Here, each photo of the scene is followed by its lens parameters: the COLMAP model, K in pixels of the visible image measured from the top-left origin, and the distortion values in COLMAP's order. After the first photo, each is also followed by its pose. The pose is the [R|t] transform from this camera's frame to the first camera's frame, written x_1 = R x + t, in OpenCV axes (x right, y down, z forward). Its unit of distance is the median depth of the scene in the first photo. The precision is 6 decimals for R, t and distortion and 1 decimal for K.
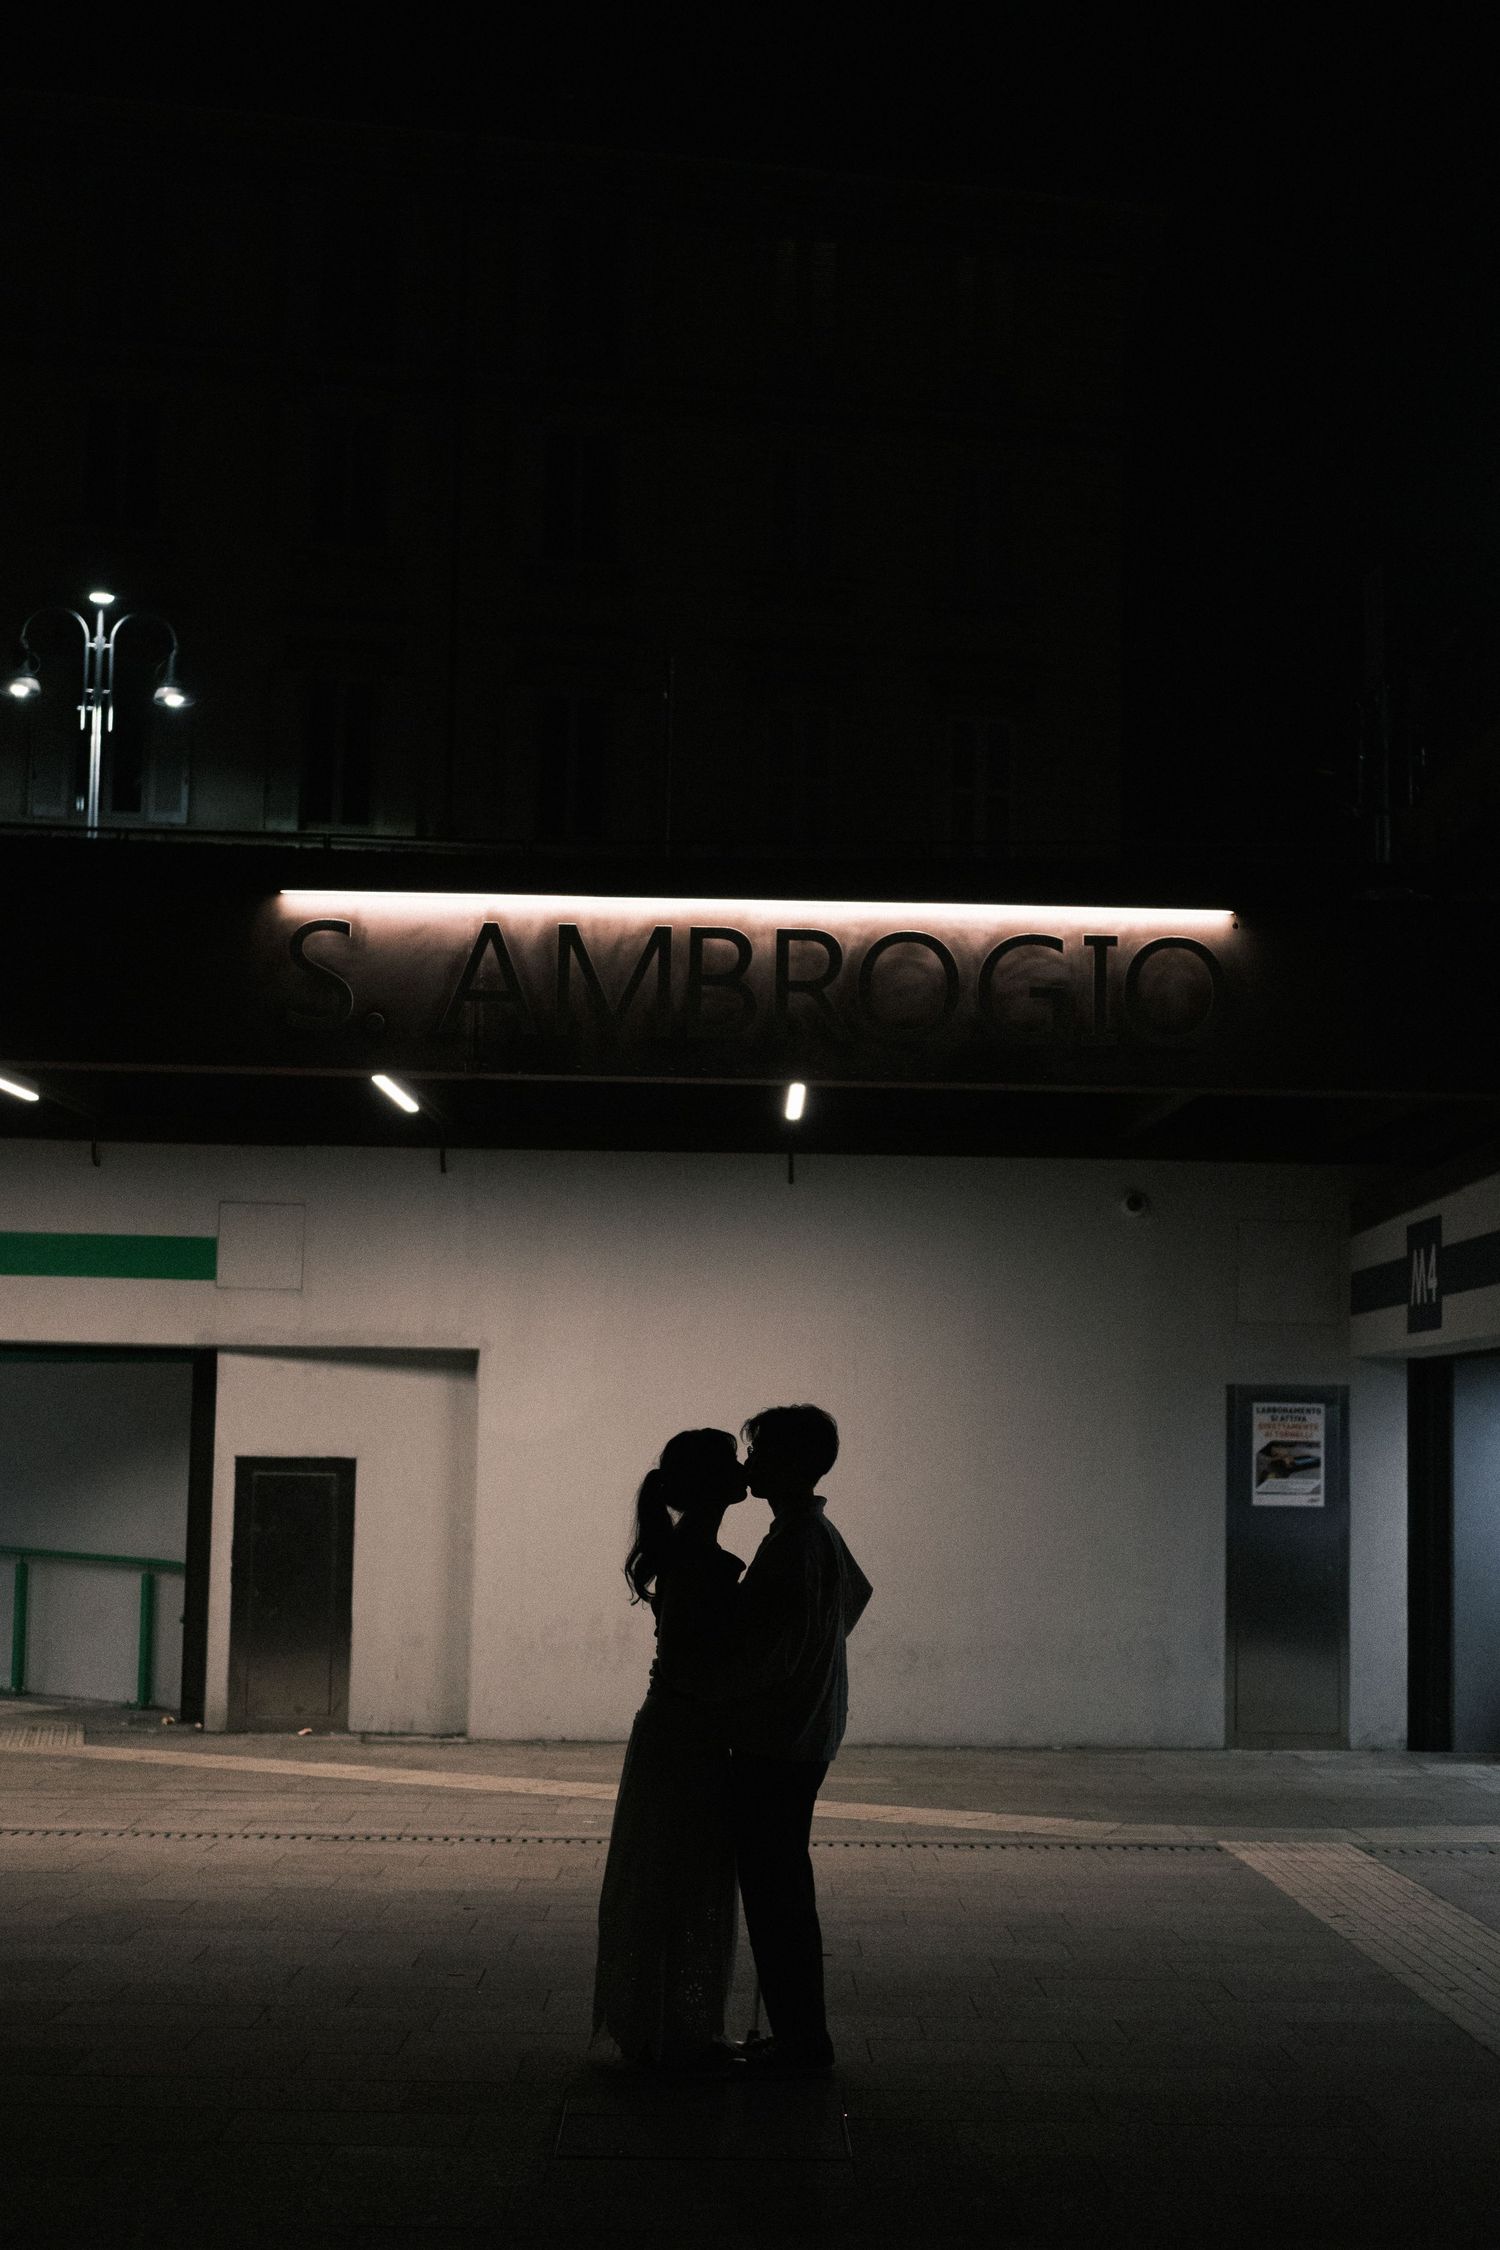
lens RADIAL K [[3211.4, 0, 750.0], [0, 3211.4, 1125.0], [0, 0, 1]] dist [0.026144, 0.093413]
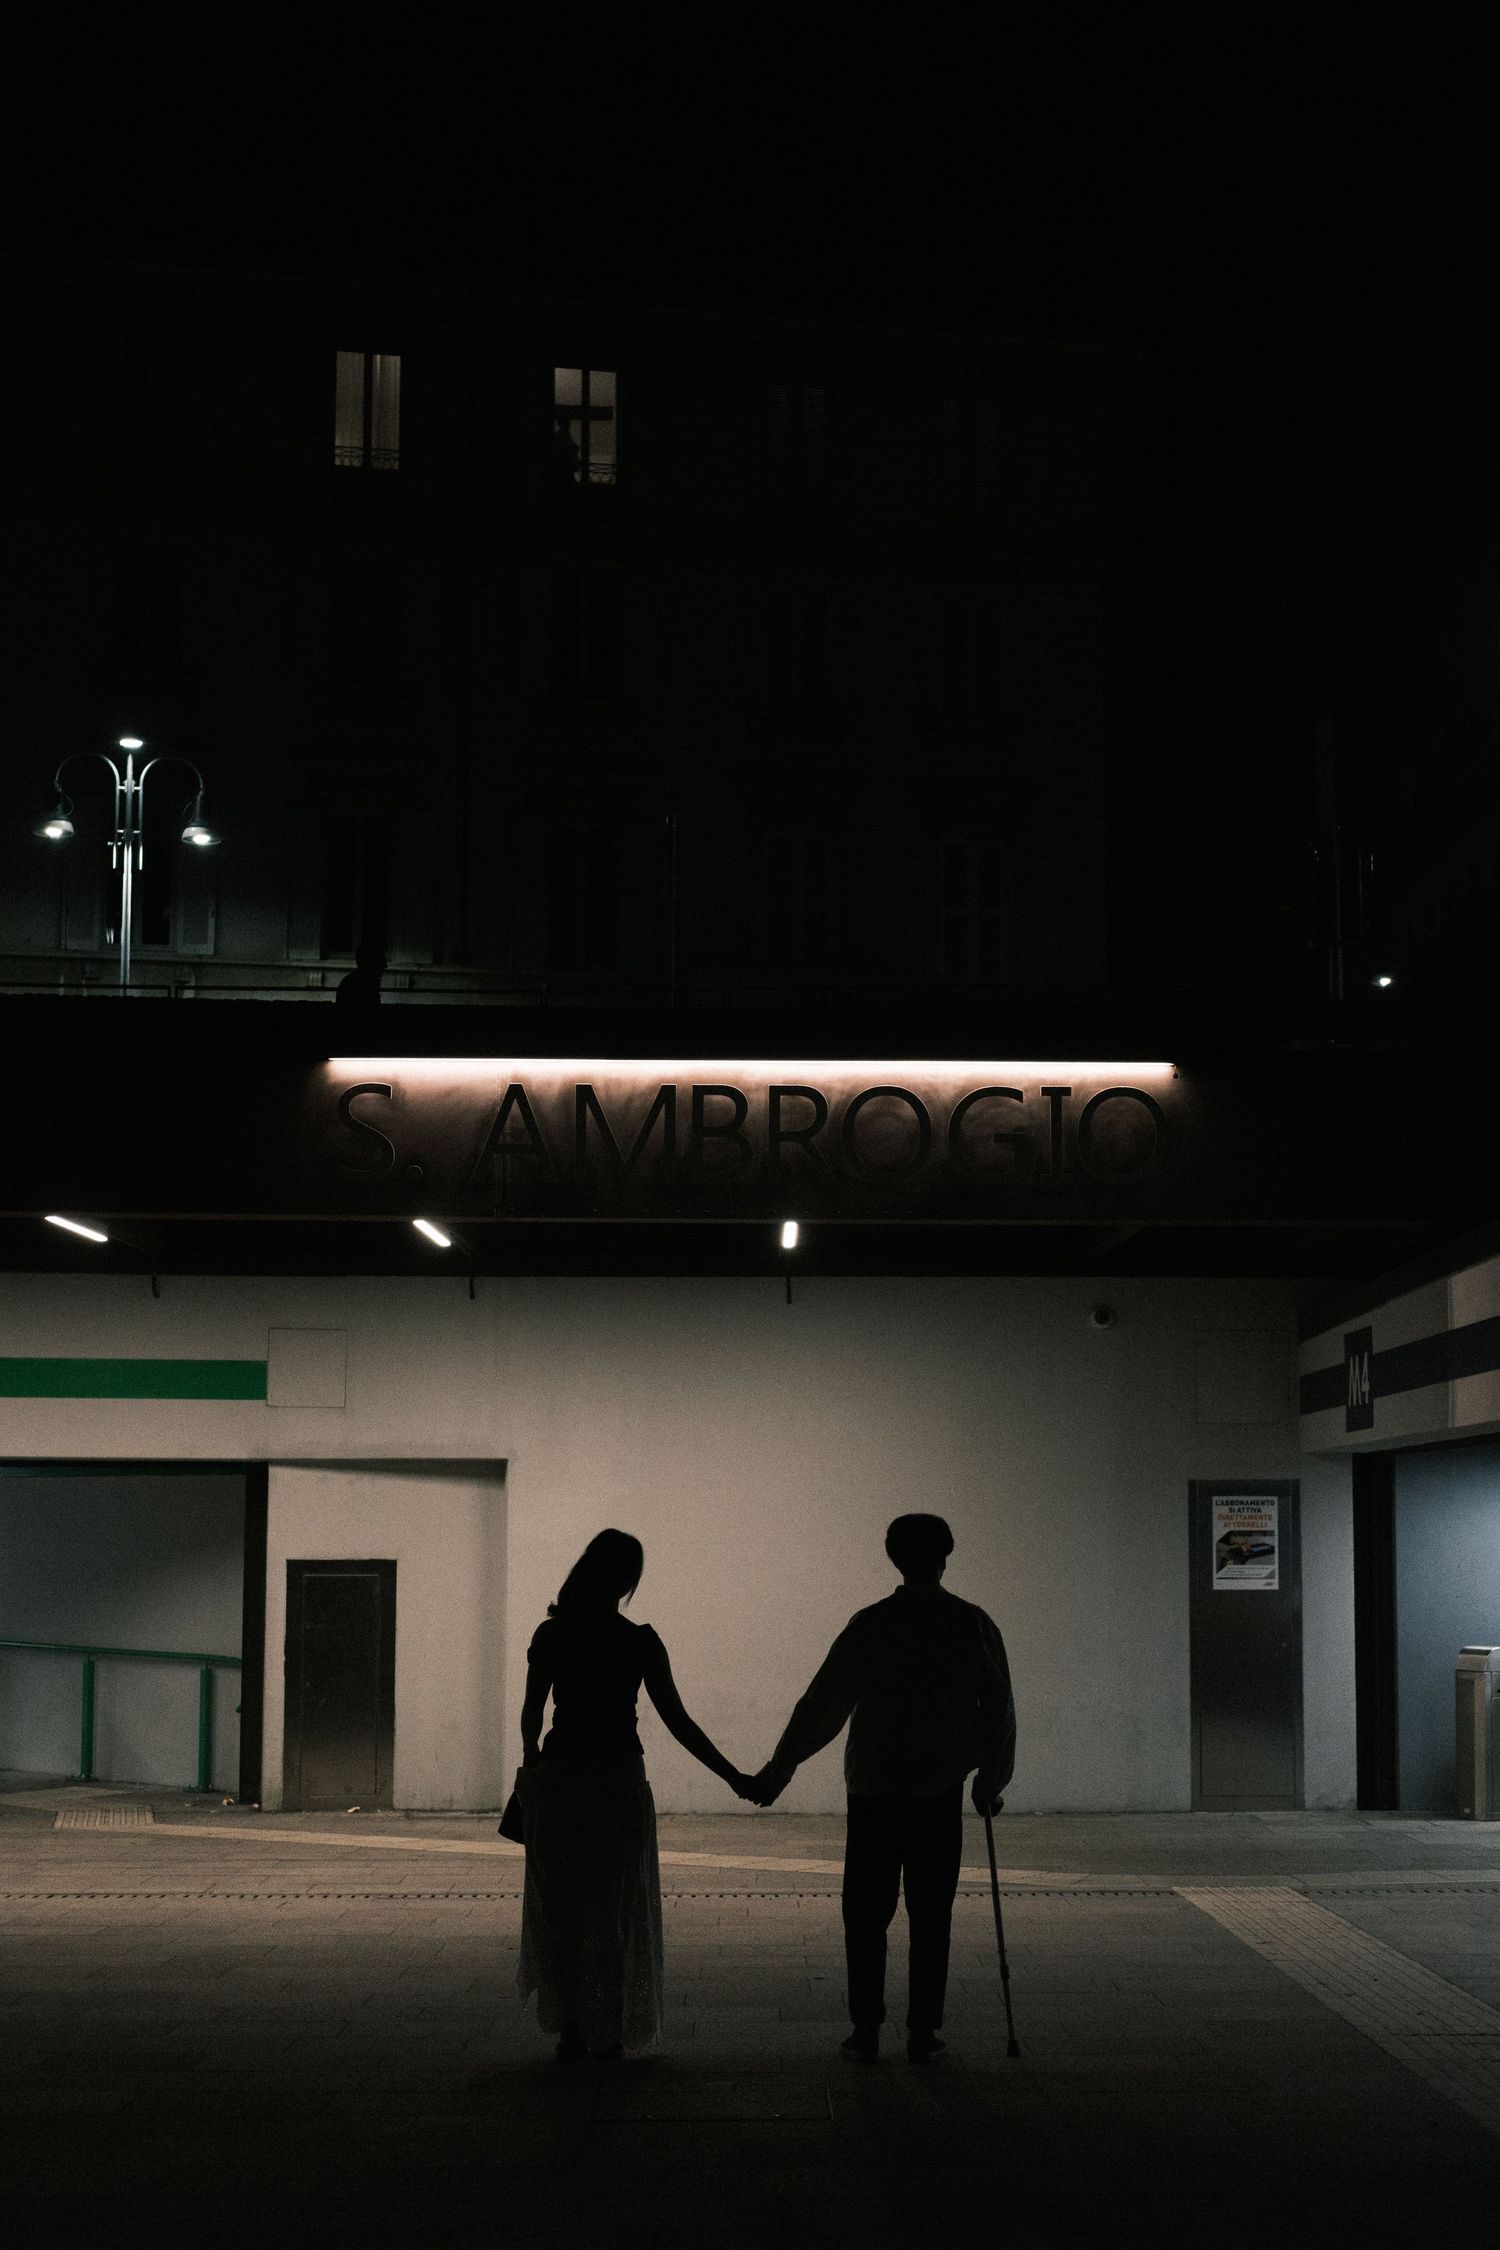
lens RADIAL K [[3802.9, 0, 827.6], [0, 3802.9, 1131.2], [0, 0, 1]] dist [-0.004855, 0.096341]
pose [[0.999821, -0.014737, 0.011871, 0.011499], [0.014804, 0.999875, -0.005568, -0.033585], [-0.011788, 0.005743, 0.999914, -0.303645]]
